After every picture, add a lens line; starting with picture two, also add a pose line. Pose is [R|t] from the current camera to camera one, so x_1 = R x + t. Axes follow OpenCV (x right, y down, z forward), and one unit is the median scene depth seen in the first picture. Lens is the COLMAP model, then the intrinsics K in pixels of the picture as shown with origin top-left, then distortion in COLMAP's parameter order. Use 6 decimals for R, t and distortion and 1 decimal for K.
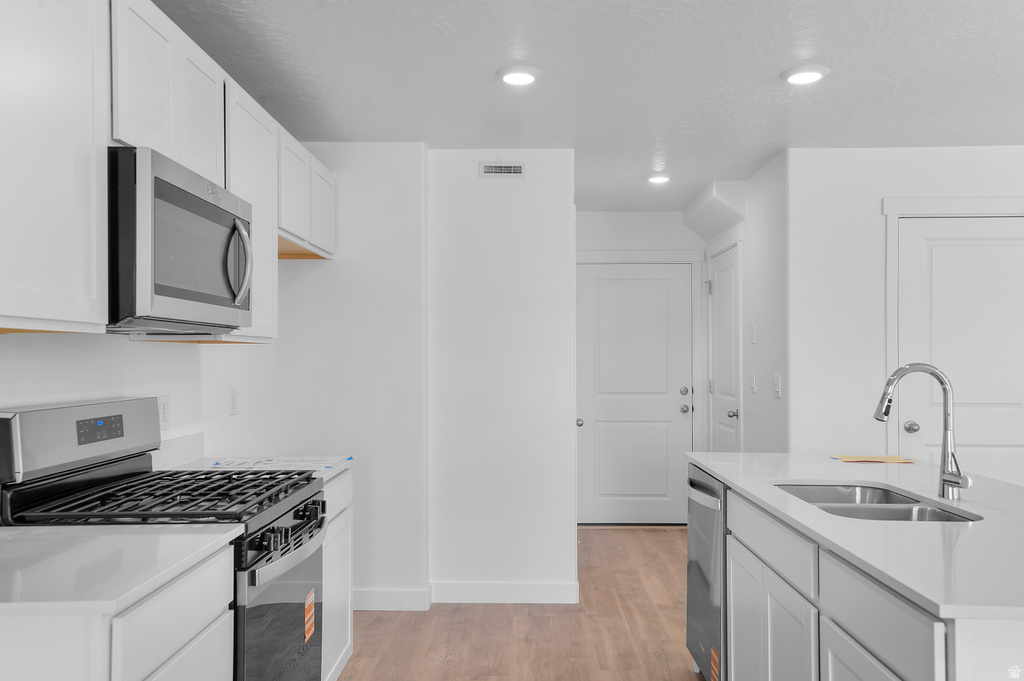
lens RADIAL K [[839.8, 0, 512.0], [0, 839.8, 340.5], [0, 0, 1]] dist [0.008868, 0.002464]
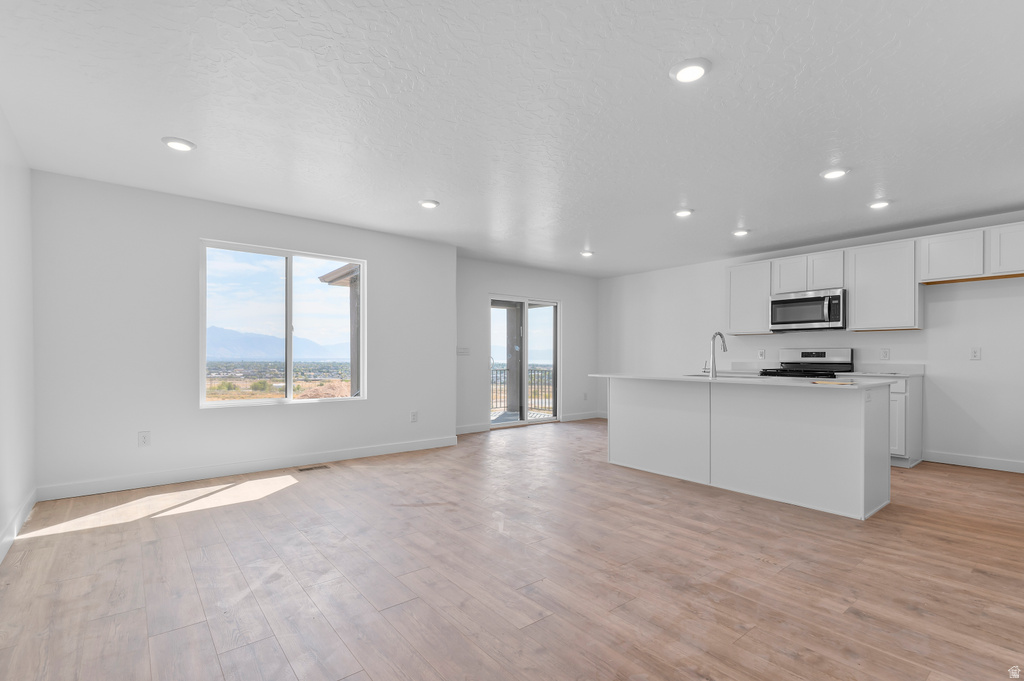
lens RADIAL K [[488.9, 0, 521.8], [0, 488.9, 353.8], [0, 0, 1]] dist [0.001942, -0.000007]
pose [[-0.753936, -0.003127, -0.656940, 1.192705], [0.013177, 0.999716, -0.019881, 0.071247], [0.656816, -0.023645, -0.753680, 1.025920]]
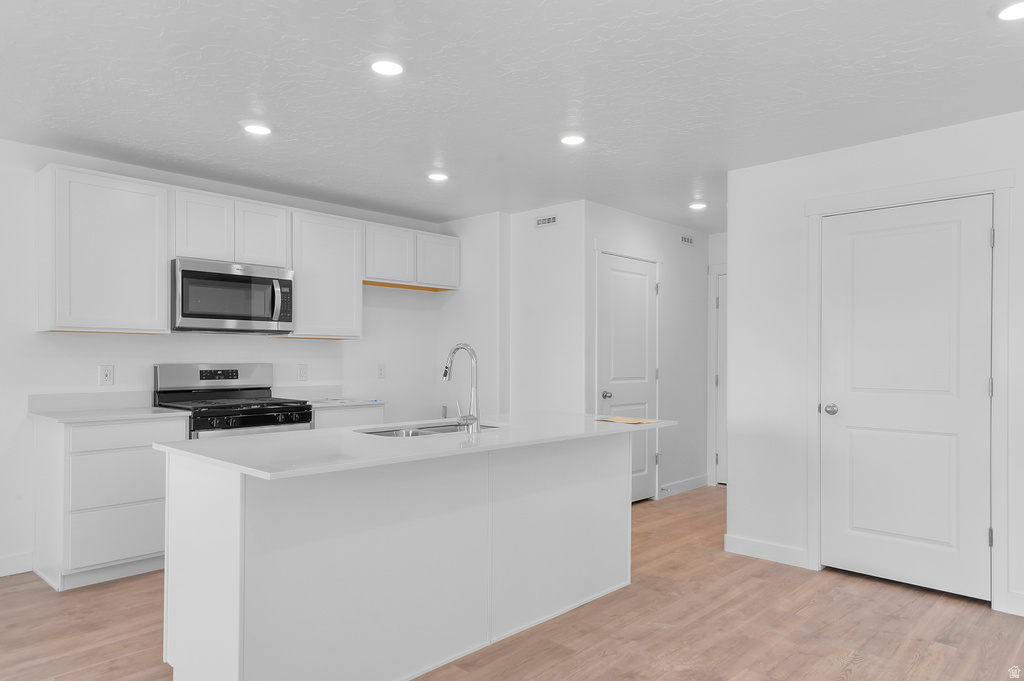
lens RADIAL K [[668.3, 0, 511.7], [0, 668.3, 355.2], [0, 0, 1]] dist [0.020462, -0.000998]
pose [[0.743428, 0.000419, -0.668816, 0.758234], [0.009944, 0.999882, 0.011680, 0.019929], [0.668742, -0.015334, 0.743336, 0.079955]]
